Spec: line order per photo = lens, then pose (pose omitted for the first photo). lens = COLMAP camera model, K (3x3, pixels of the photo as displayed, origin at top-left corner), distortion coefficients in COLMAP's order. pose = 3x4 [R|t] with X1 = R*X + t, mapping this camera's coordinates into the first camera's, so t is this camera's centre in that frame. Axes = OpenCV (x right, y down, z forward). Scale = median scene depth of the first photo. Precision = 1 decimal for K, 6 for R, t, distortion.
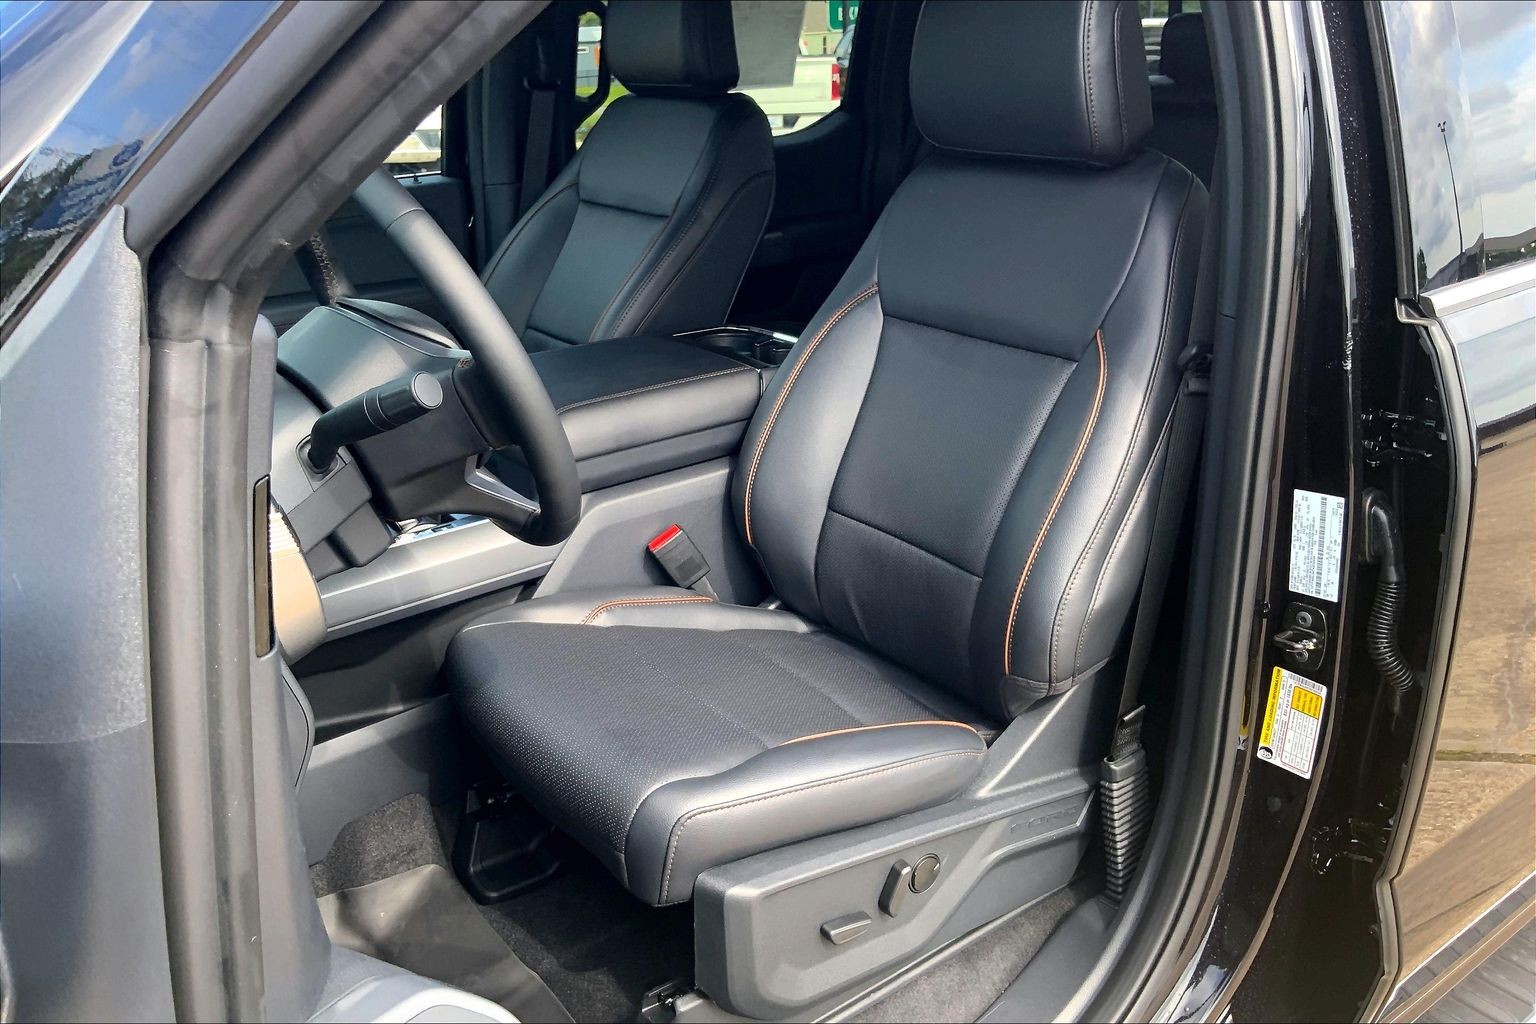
lens RADIAL K [[1277.5, 0, 768.0], [0, 1277.5, 512.0], [0, 0, 1]] dist [0.094466, -0.149109]
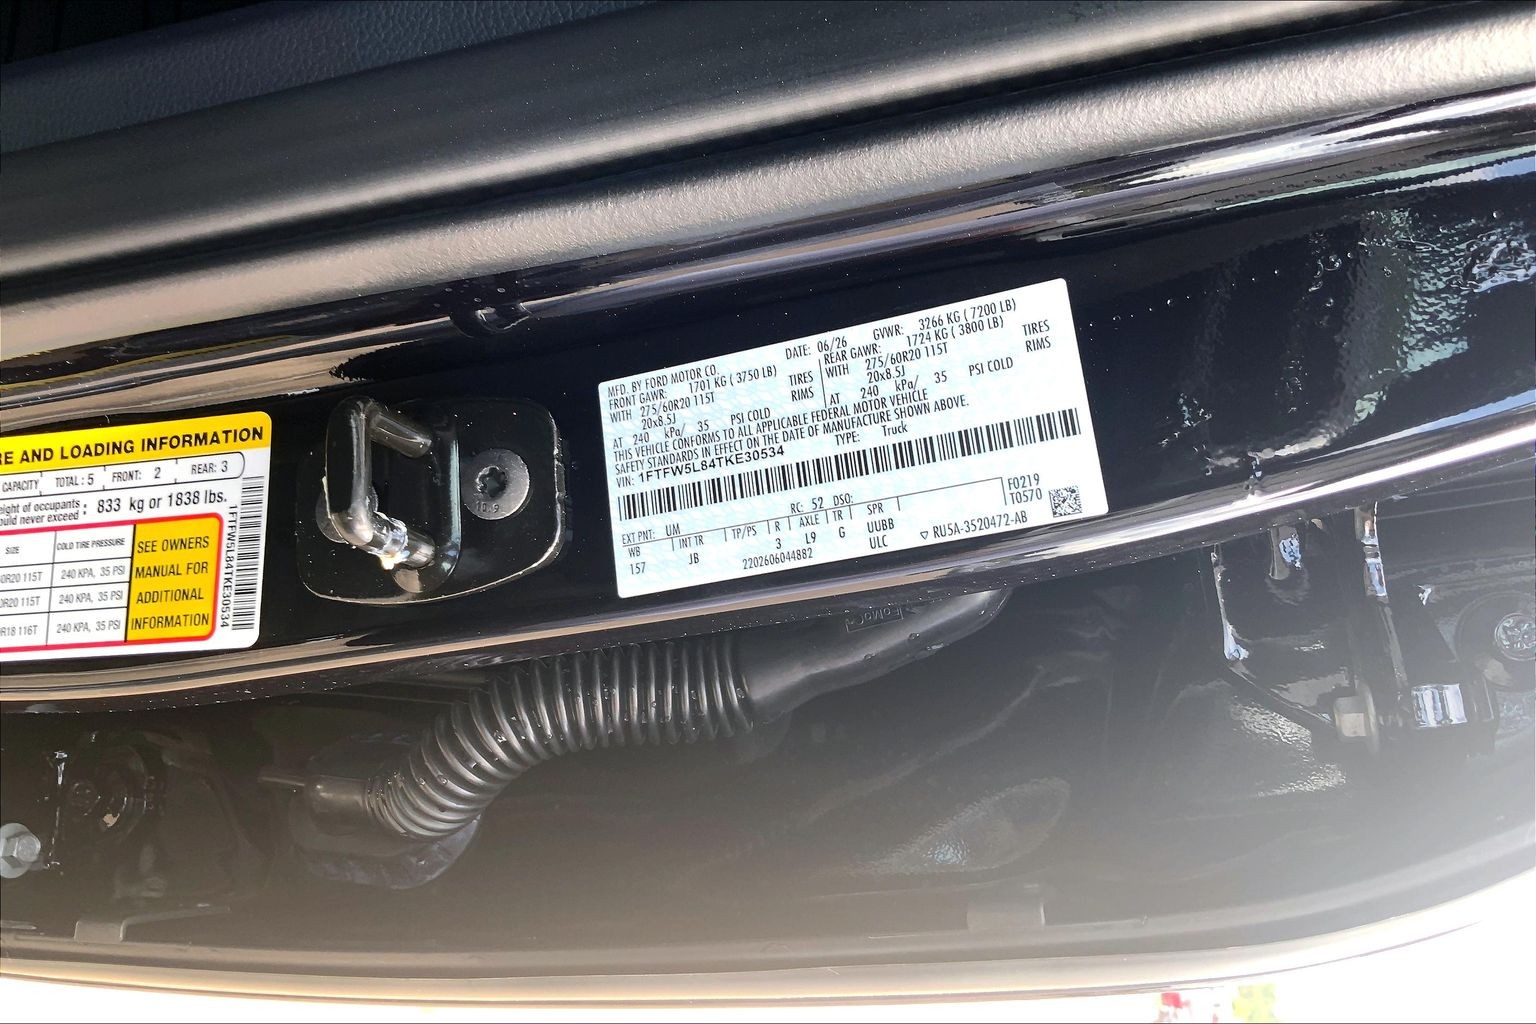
lens RADIAL K [[1277.5, 0, 768.0], [0, 1277.5, 512.0], [0, 0, 1]] dist [0.094466, -0.149109]
pose [[0.247250, 0.745878, 0.618492, 0.295121], [-0.950261, 0.311424, 0.004312, 0.039113], [-0.189397, -0.588796, 0.785779, 0.823178]]
